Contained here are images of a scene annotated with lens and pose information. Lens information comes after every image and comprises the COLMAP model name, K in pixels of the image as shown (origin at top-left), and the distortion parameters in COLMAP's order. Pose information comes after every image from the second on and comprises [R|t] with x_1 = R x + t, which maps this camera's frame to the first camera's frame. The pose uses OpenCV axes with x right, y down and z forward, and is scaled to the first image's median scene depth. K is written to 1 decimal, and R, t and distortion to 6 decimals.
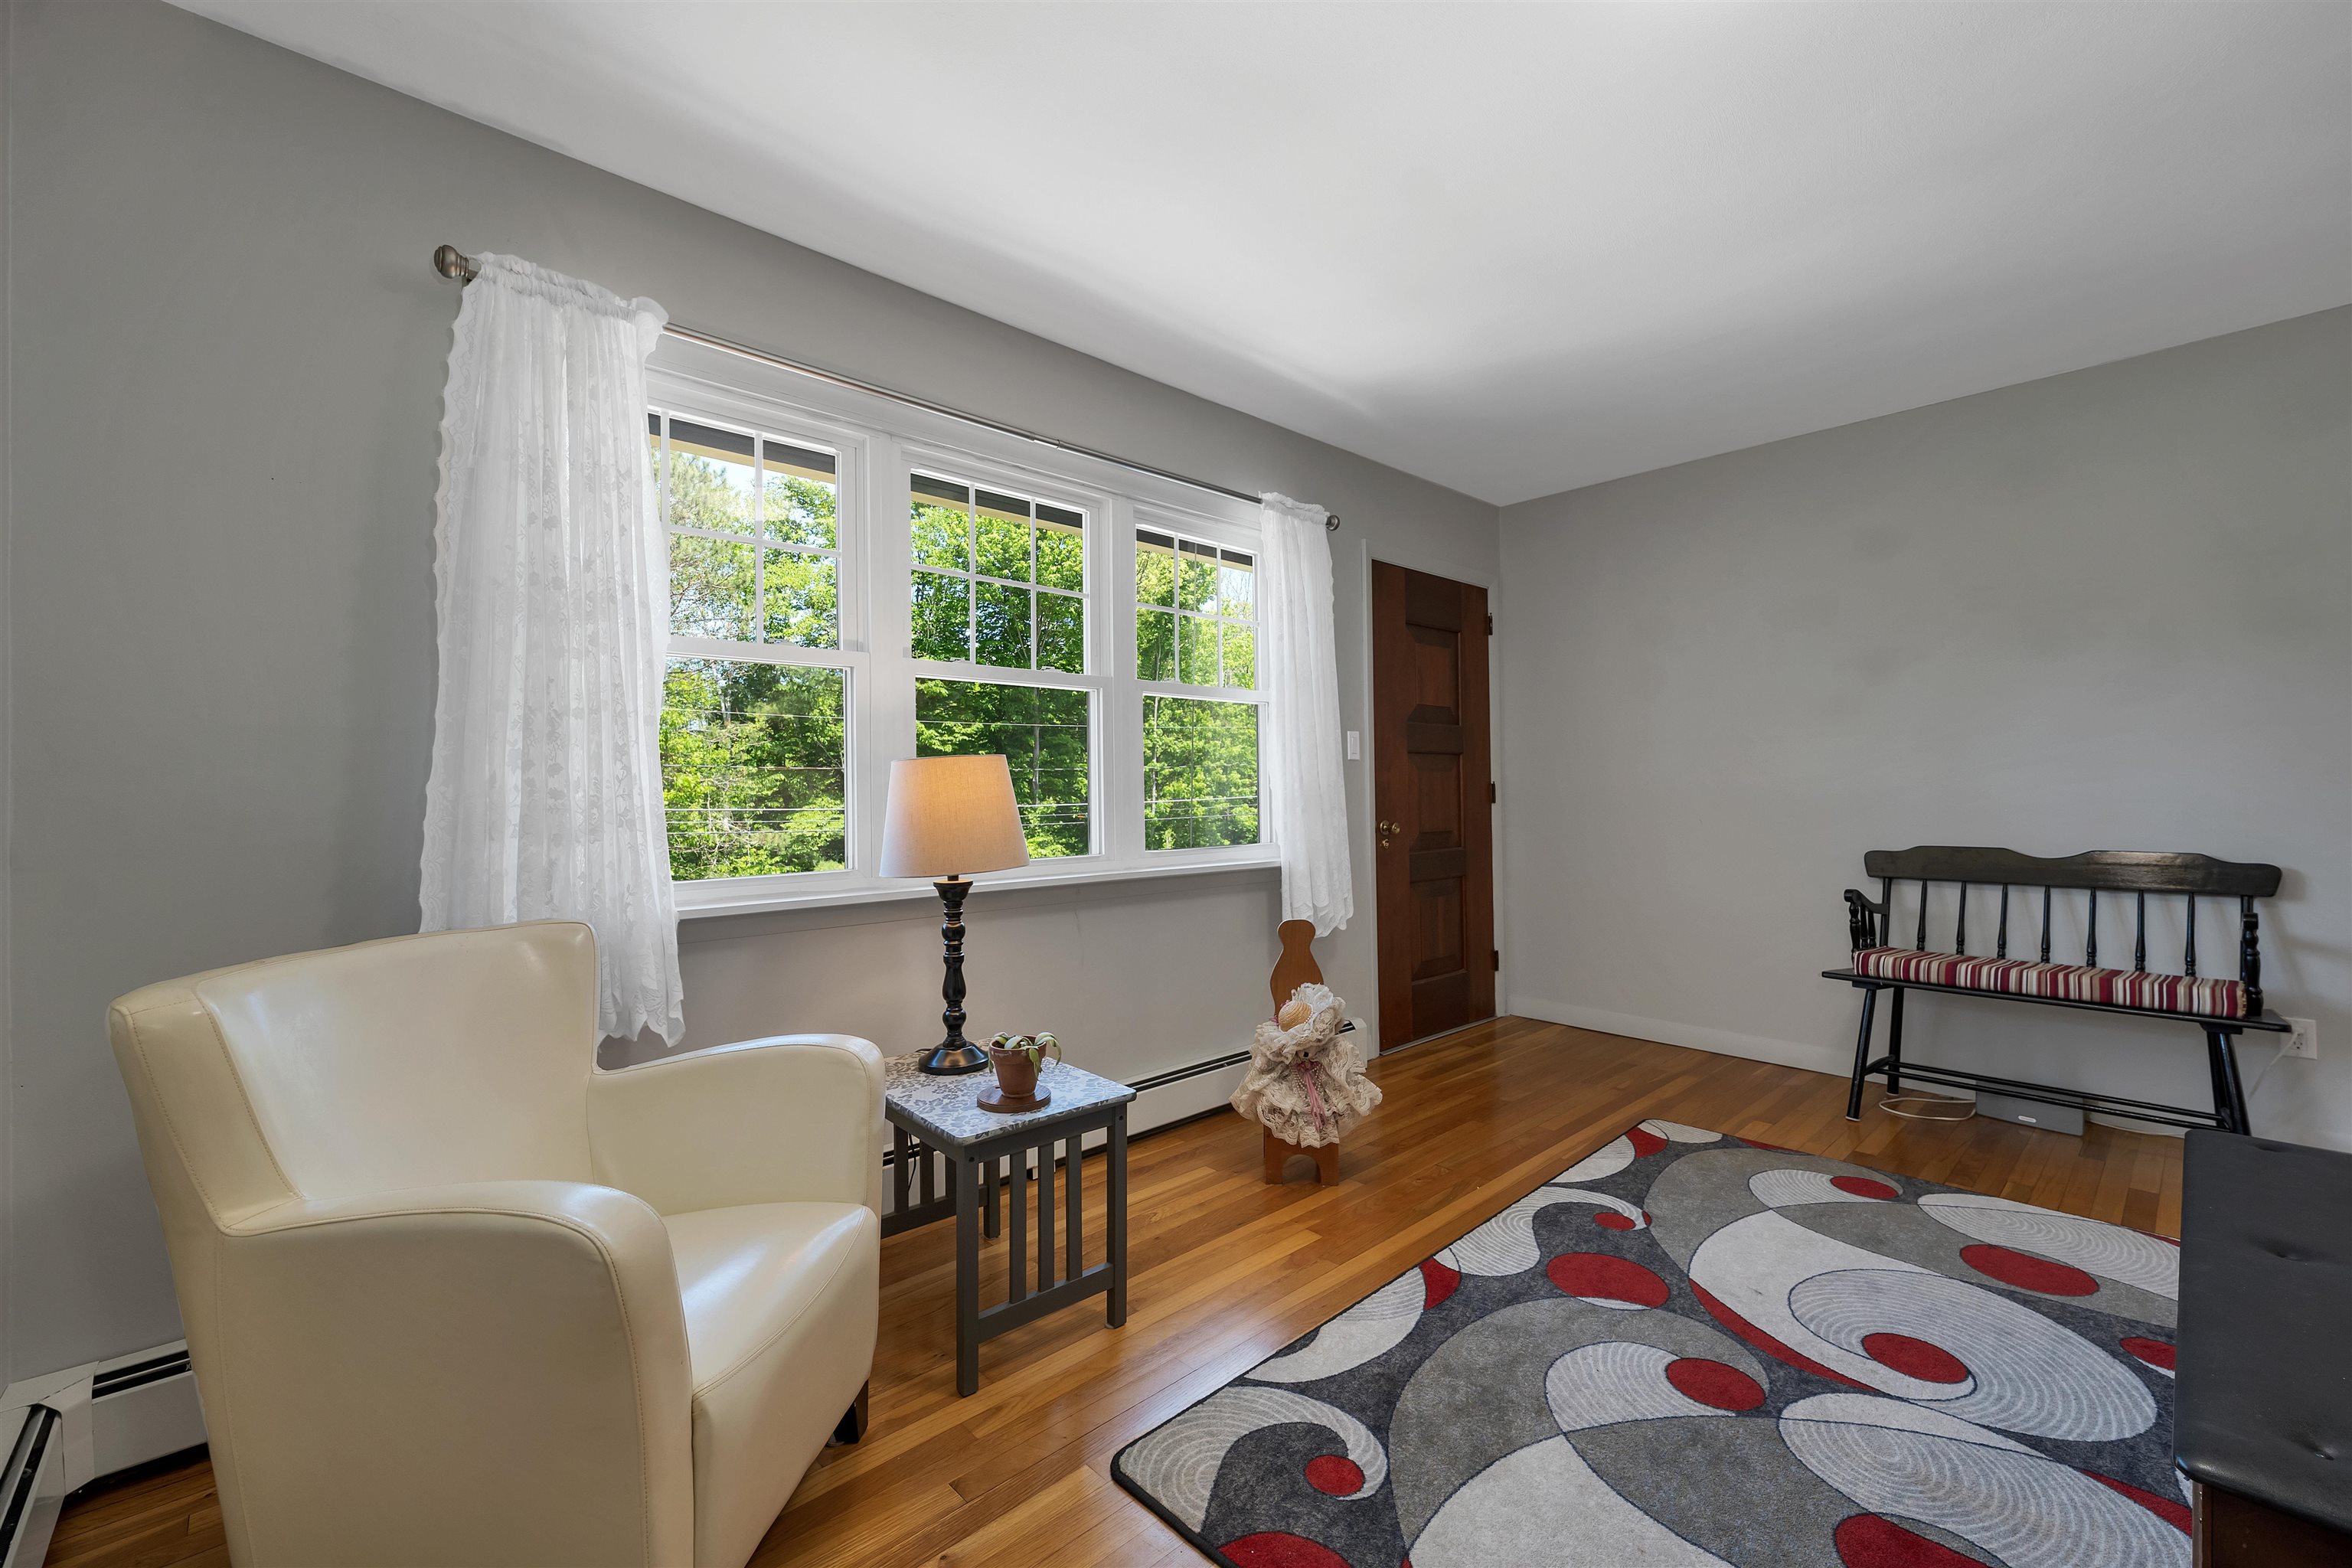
lens RADIAL K [[978.2, 0, 1176.0], [0, 978.2, 784.0], [0, 0, 1]] dist [0.000792, 0.000126]
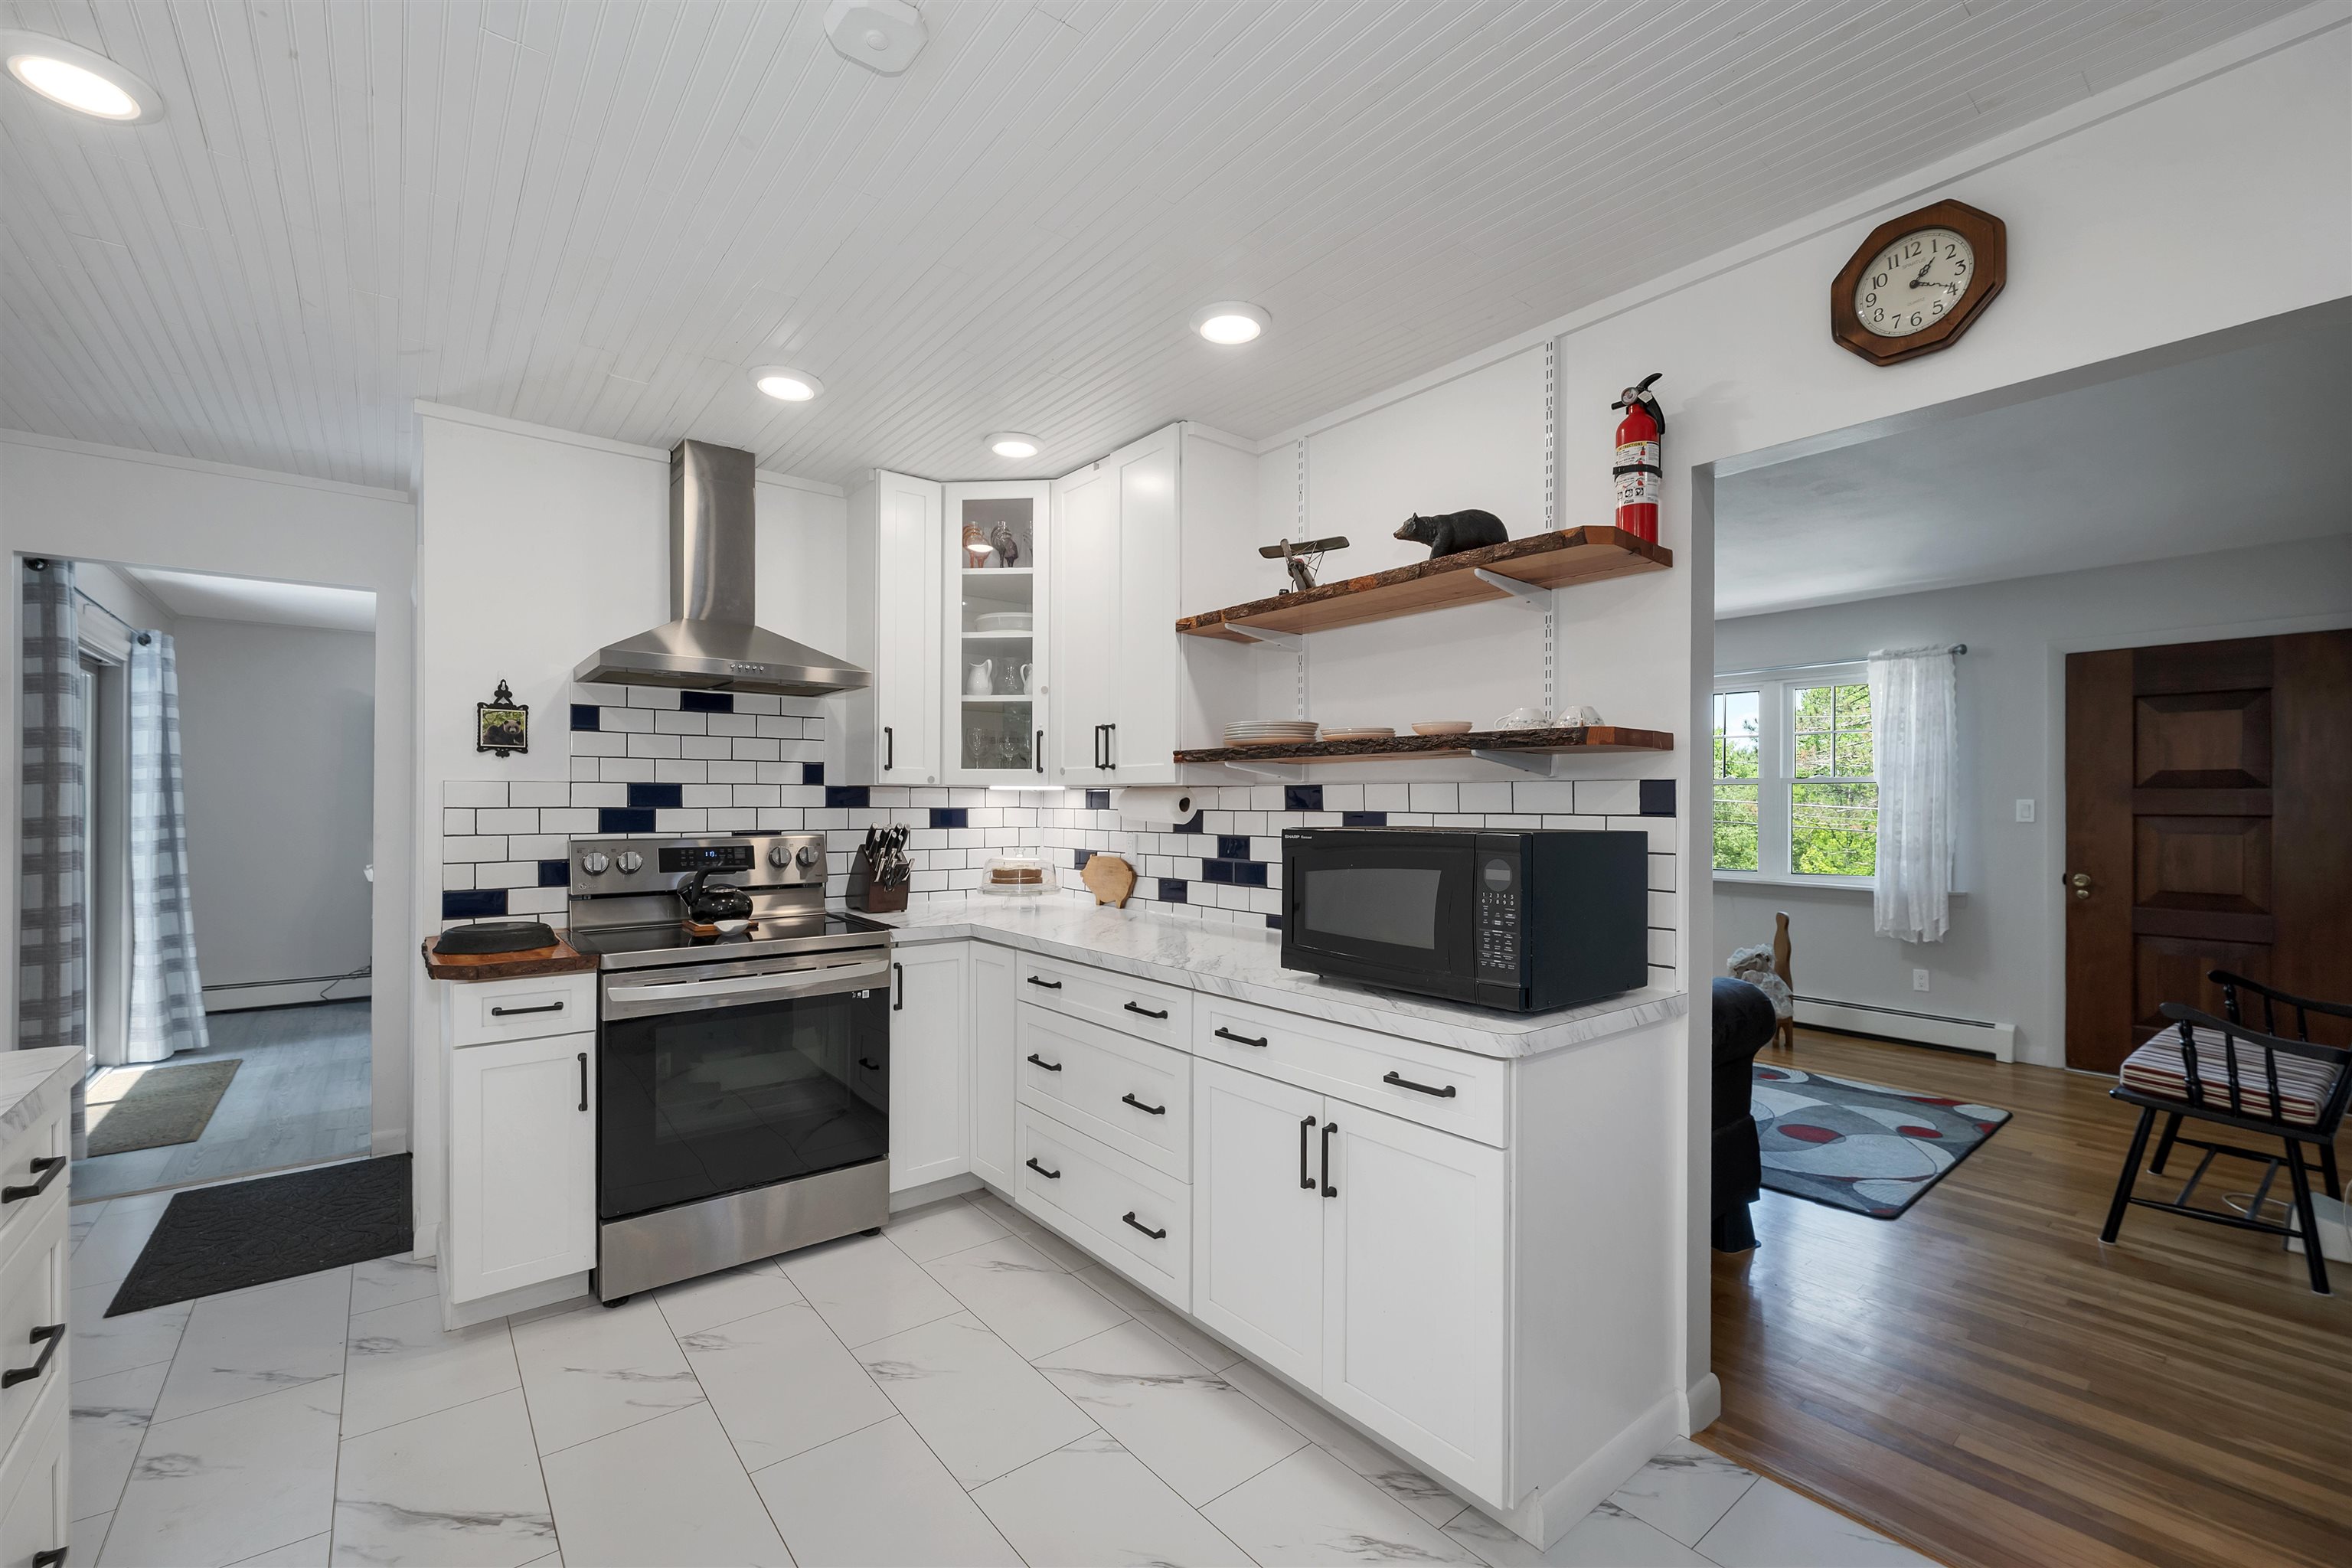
lens RADIAL K [[972.1, 0, 1175.0], [0, 972.1, 801.2], [0, 0, 1]] dist [0.000266, 0.000074]
pose [[-0.074687, 0.007661, -0.997178, 2.209201], [0.001202, 0.999970, 0.007592, -0.090926], [0.997206, -0.000632, -0.074694, 0.005846]]
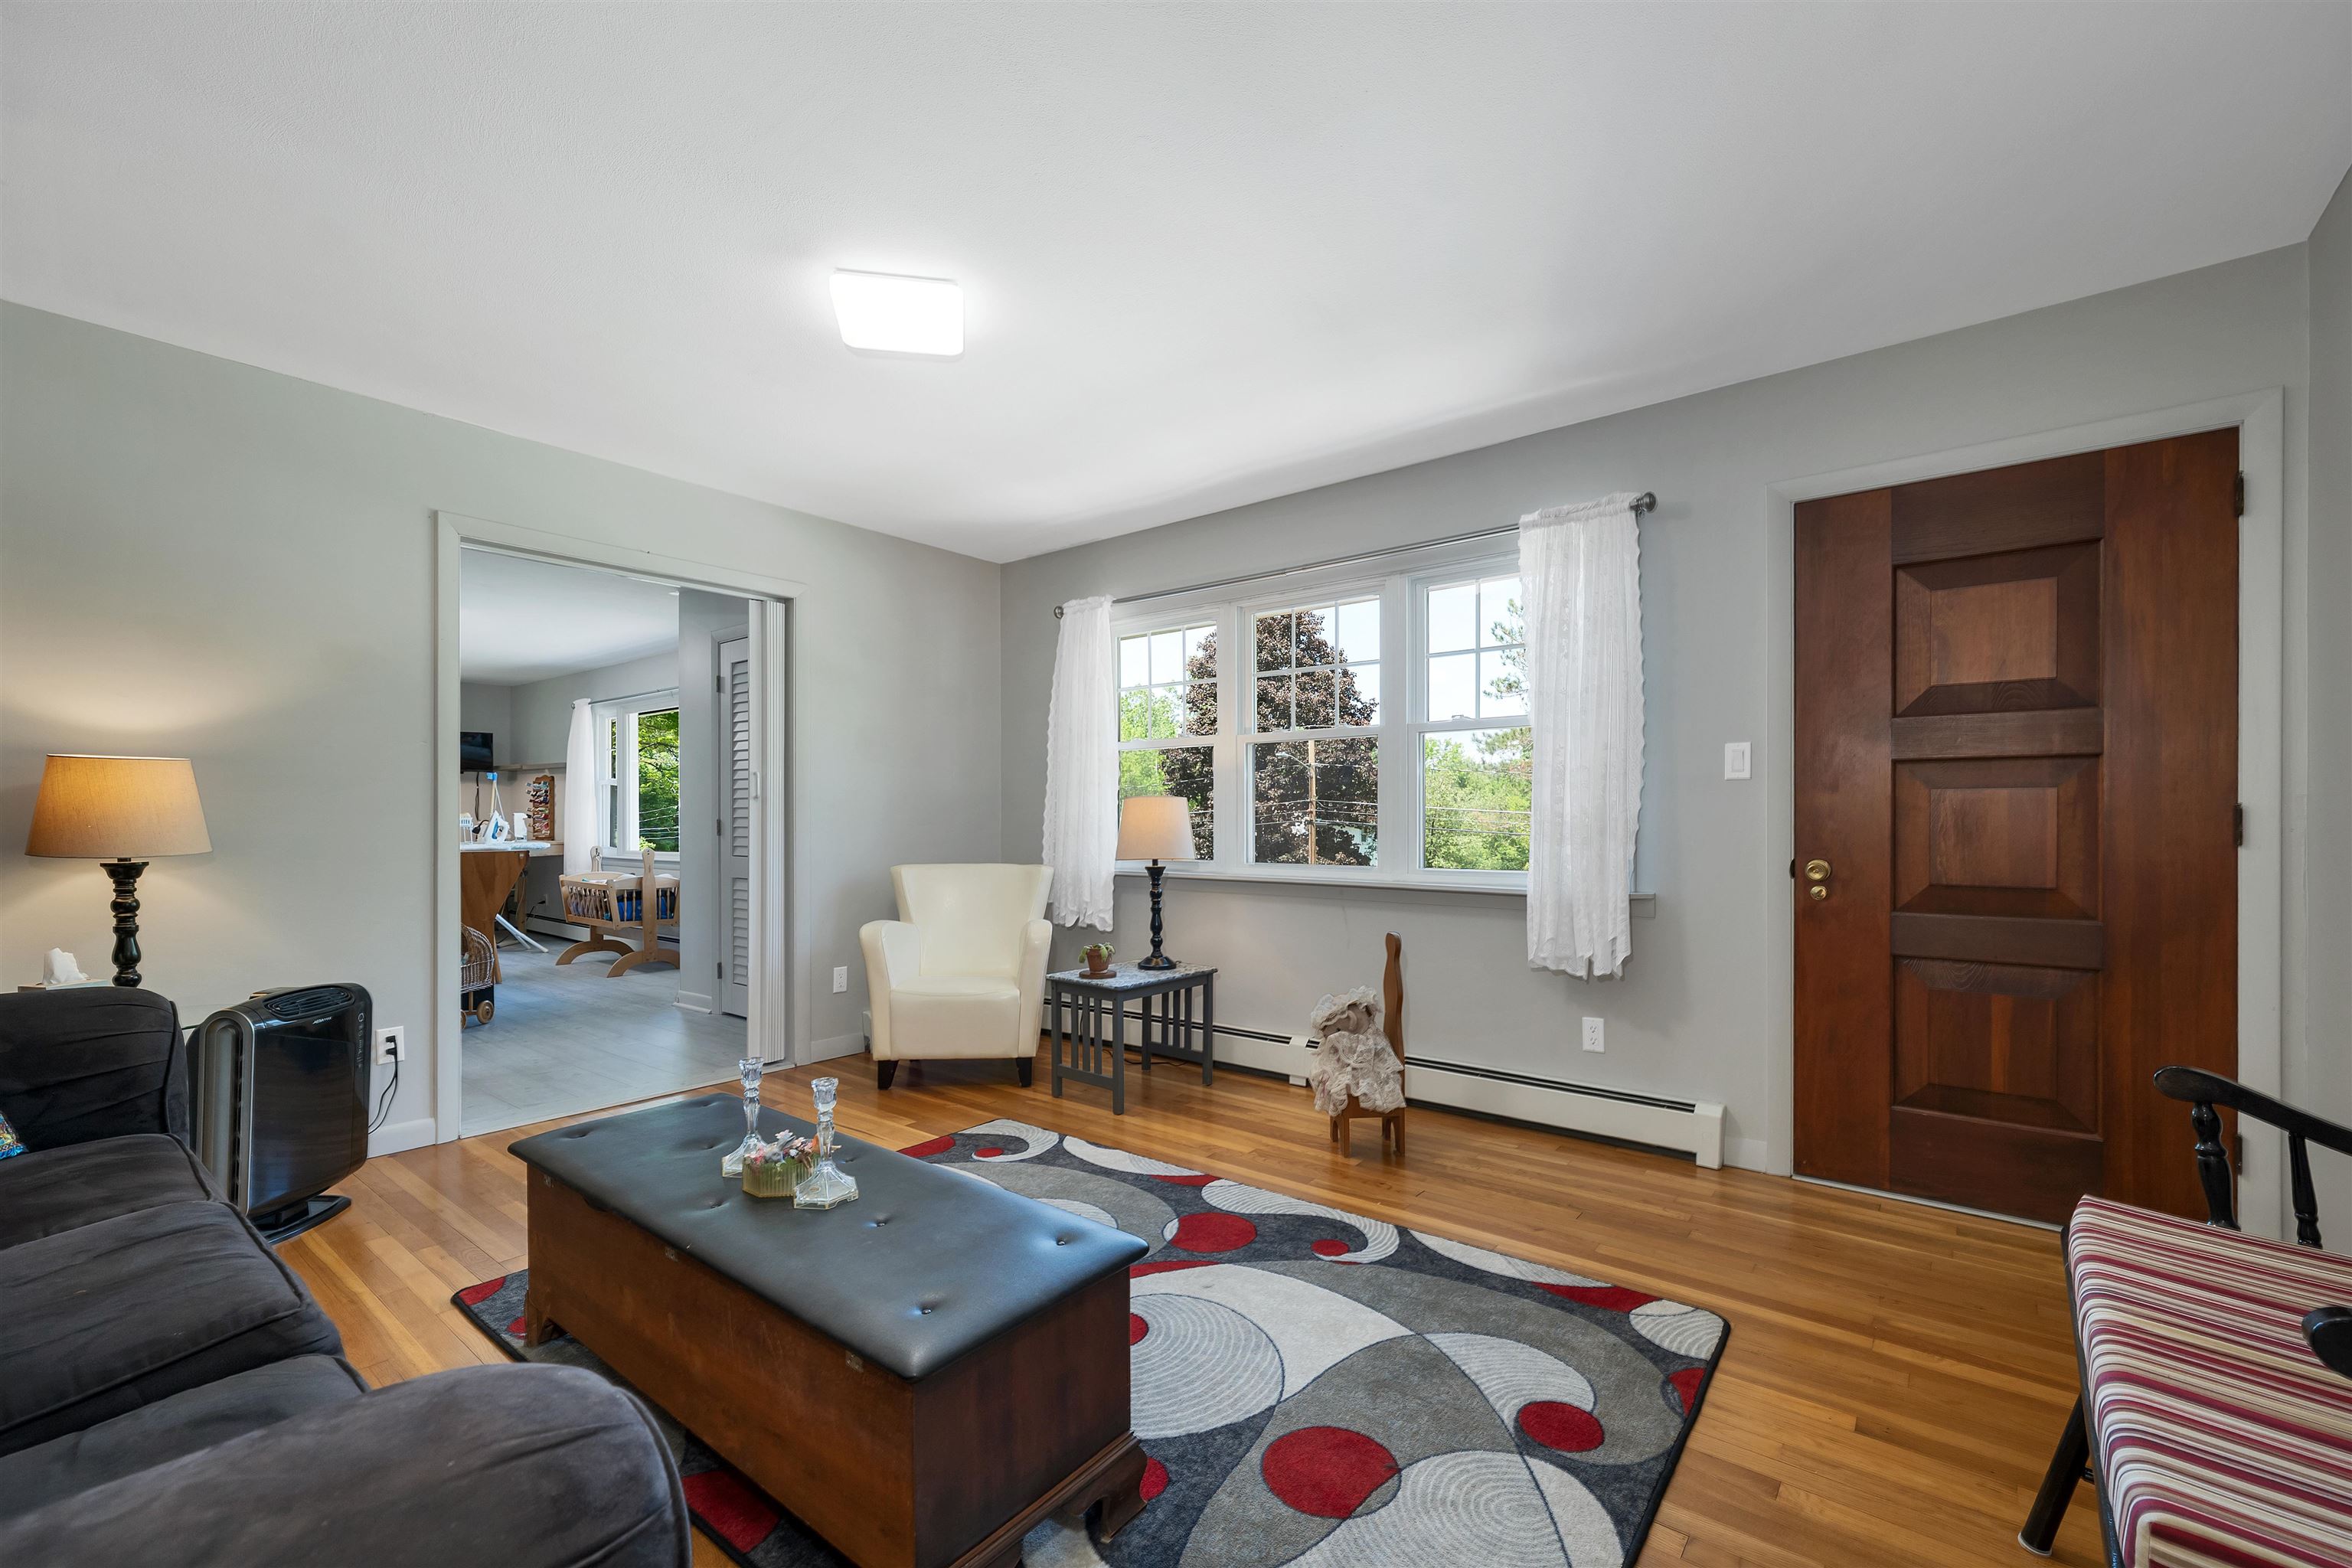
lens RADIAL K [[969.8, 0, 1171.2], [0, 969.8, 822.3], [0, 0, 1]] dist [0.000676, 0.000042]
pose [[0.141328, 0.012704, -0.989881, 1.295961], [0.002937, 0.999908, 0.013252, -0.001713], [0.989958, -0.004781, 0.141278, 0.649395]]
